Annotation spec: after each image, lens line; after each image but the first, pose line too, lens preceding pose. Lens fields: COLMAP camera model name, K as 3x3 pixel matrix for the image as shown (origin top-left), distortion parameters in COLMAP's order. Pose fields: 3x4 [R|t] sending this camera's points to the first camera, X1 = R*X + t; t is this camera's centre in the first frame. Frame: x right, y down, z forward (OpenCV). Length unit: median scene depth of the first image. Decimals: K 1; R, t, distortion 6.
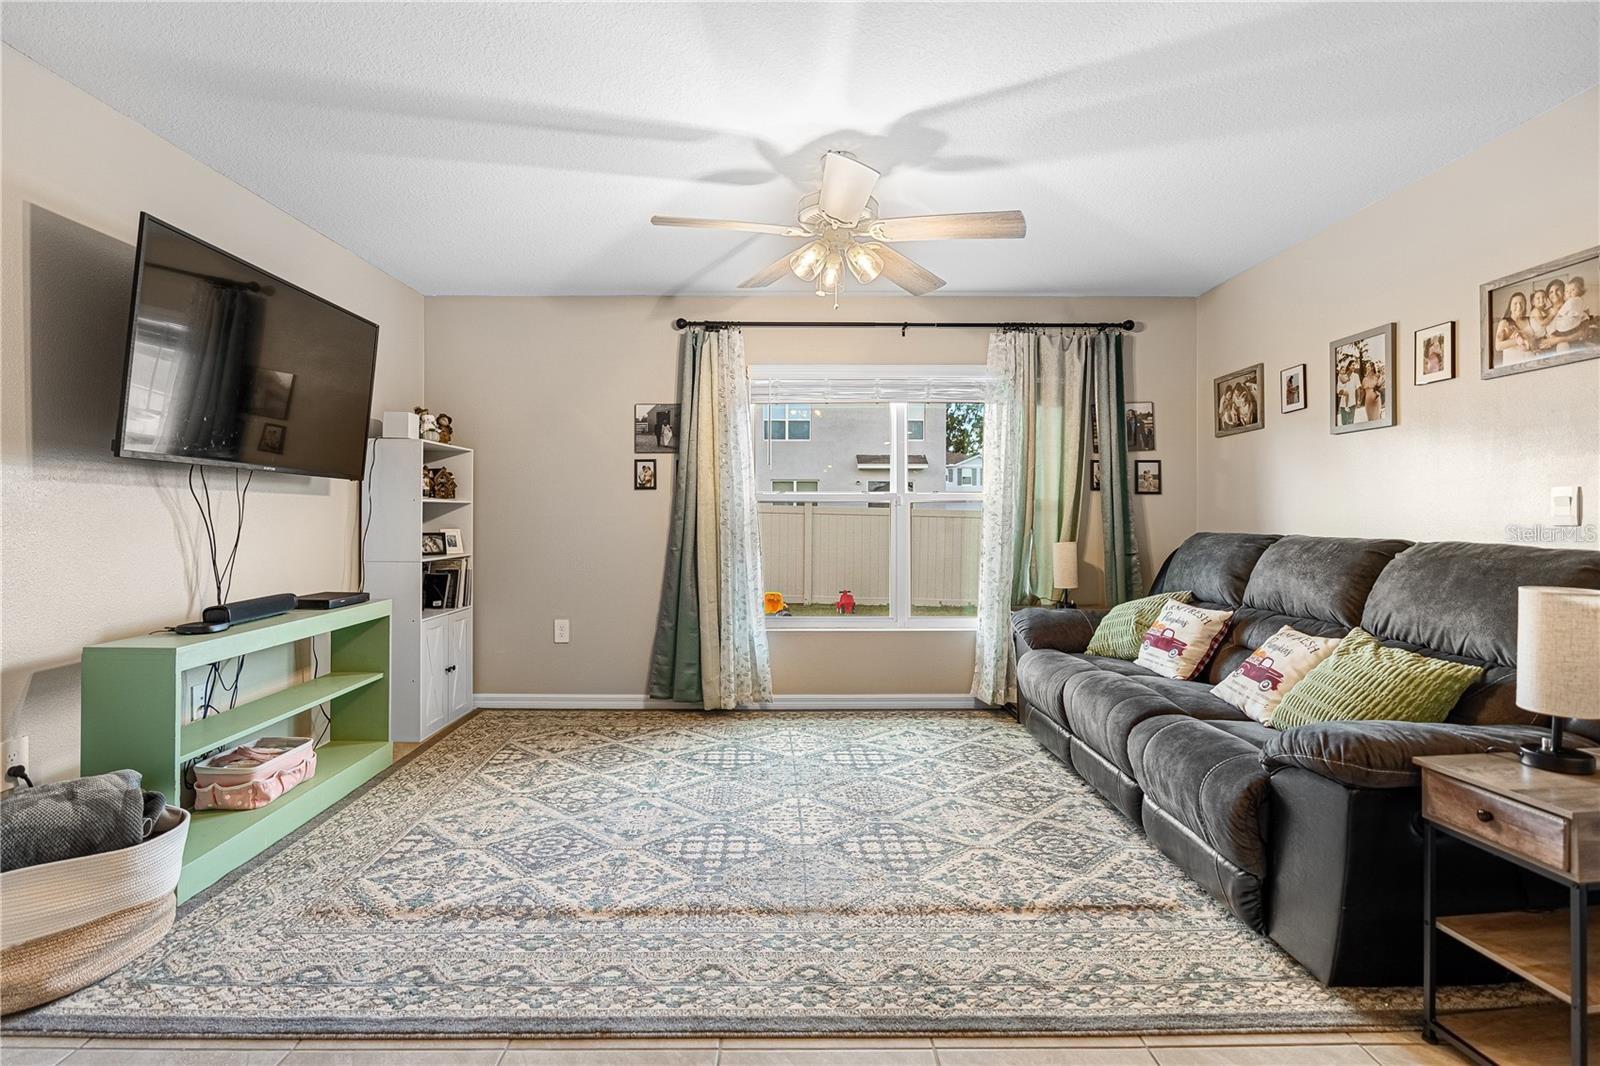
lens RADIAL K [[746.3, 0, 802.3], [0, 746.3, 493.9], [0, 0, 1]] dist [-0.007842, 0.001159]
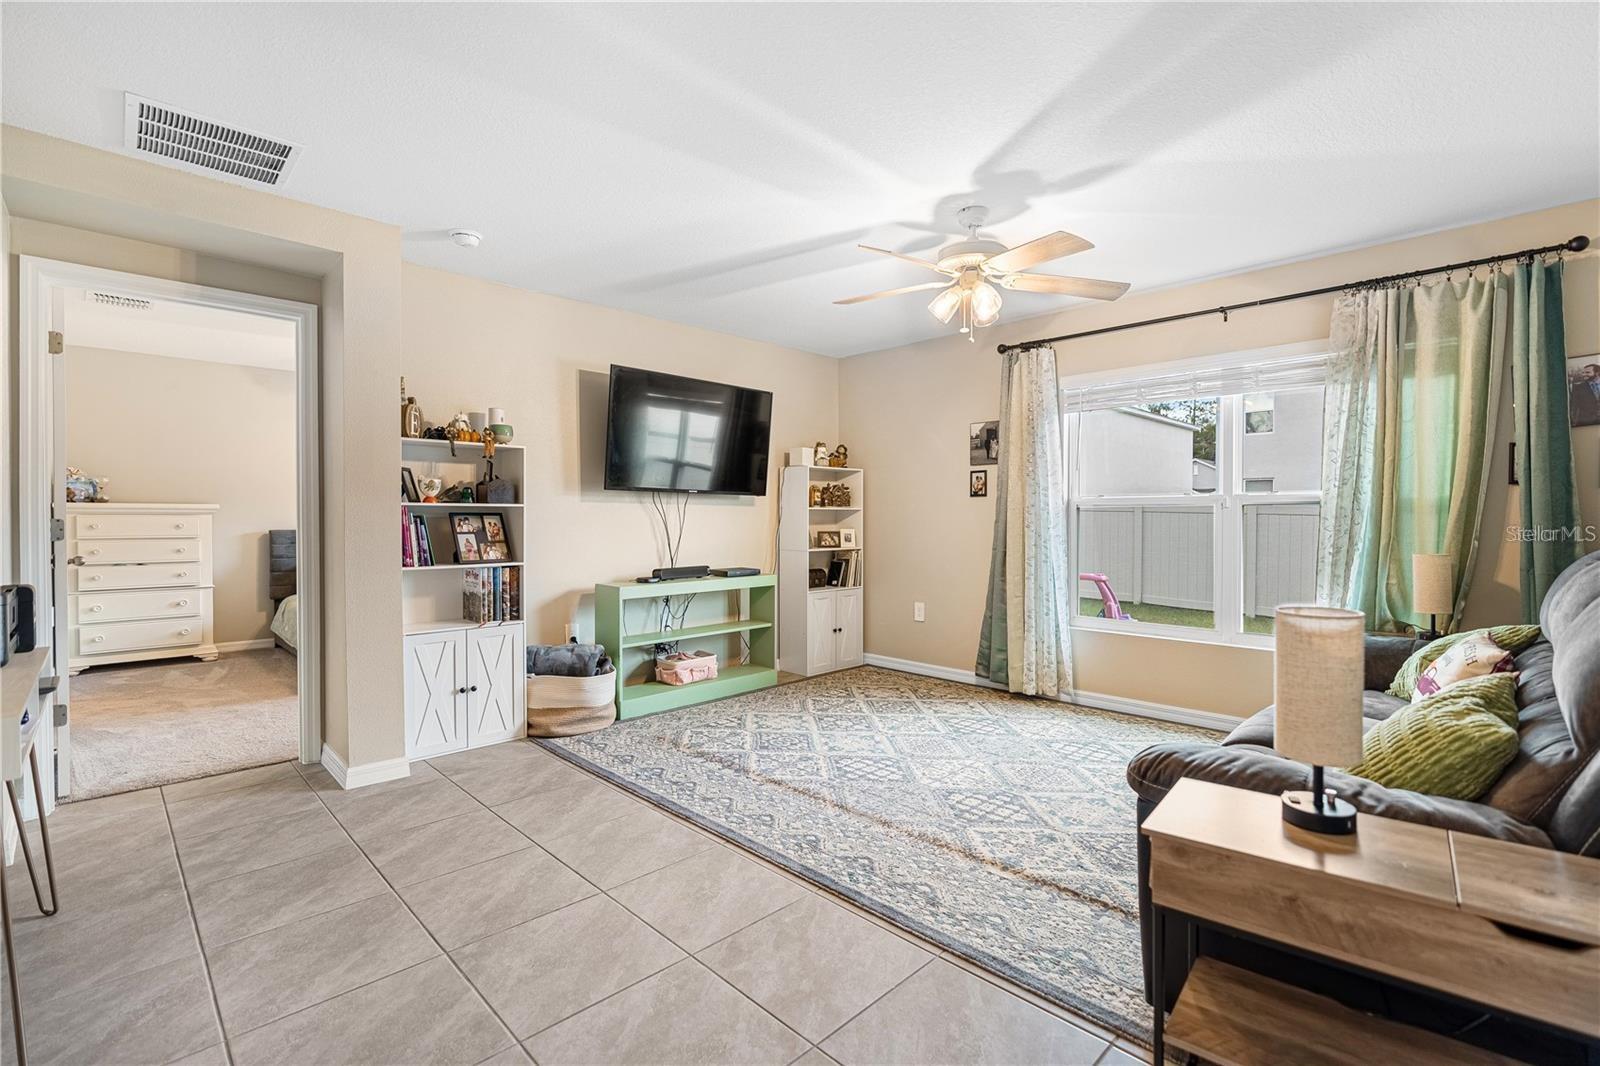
lens RADIAL K [[746.3, 0, 802.3], [0, 746.3, 493.9], [0, 0, 1]] dist [-0.007842, 0.001159]
pose [[0.687586, -0.024439, -0.725691, 0.567841], [0.020776, 0.999686, -0.013980, 0.000647], [0.725806, -0.005465, 0.687878, 0.002683]]
